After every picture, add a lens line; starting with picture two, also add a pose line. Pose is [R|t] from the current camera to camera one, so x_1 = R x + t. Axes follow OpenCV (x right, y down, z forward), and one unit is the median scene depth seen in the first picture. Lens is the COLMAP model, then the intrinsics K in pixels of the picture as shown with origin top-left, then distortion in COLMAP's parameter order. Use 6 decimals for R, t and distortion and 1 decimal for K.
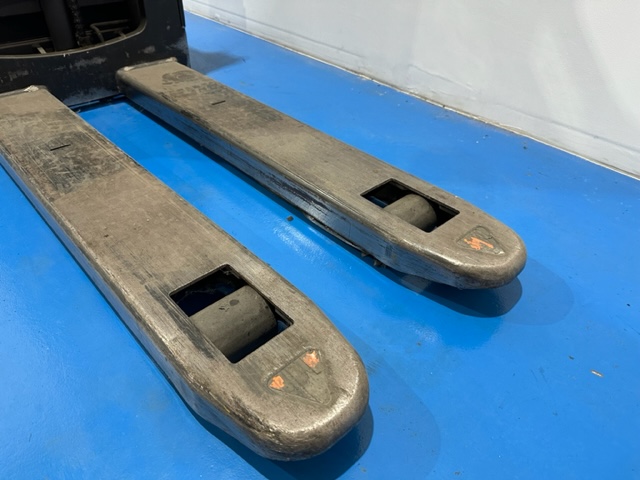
lens RADIAL K [[456.1, 0, 320.0], [0, 456.1, 240.0], [0, 0, 1]] dist [0.018674, -0.000907]
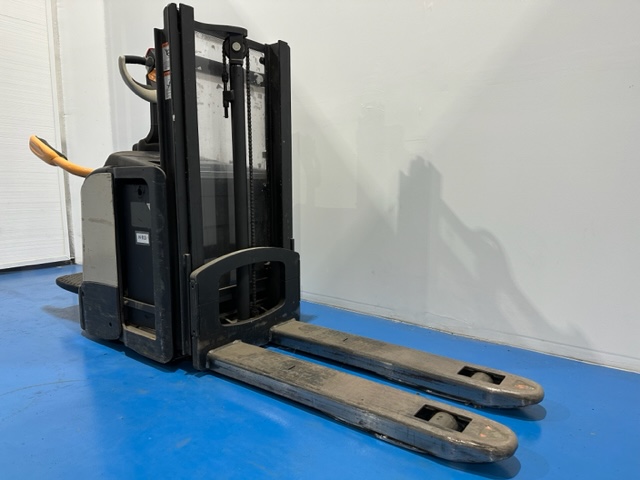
lens RADIAL K [[456.1, 0, 320.0], [0, 456.1, 240.0], [0, 0, 1]] dist [0.018674, -0.000907]
pose [[0.983020, -0.042708, 0.178457, -0.573602], [0.126206, 0.863338, -0.488589, 0.207755], [-0.133203, 0.502815, 0.854069, -0.662437]]
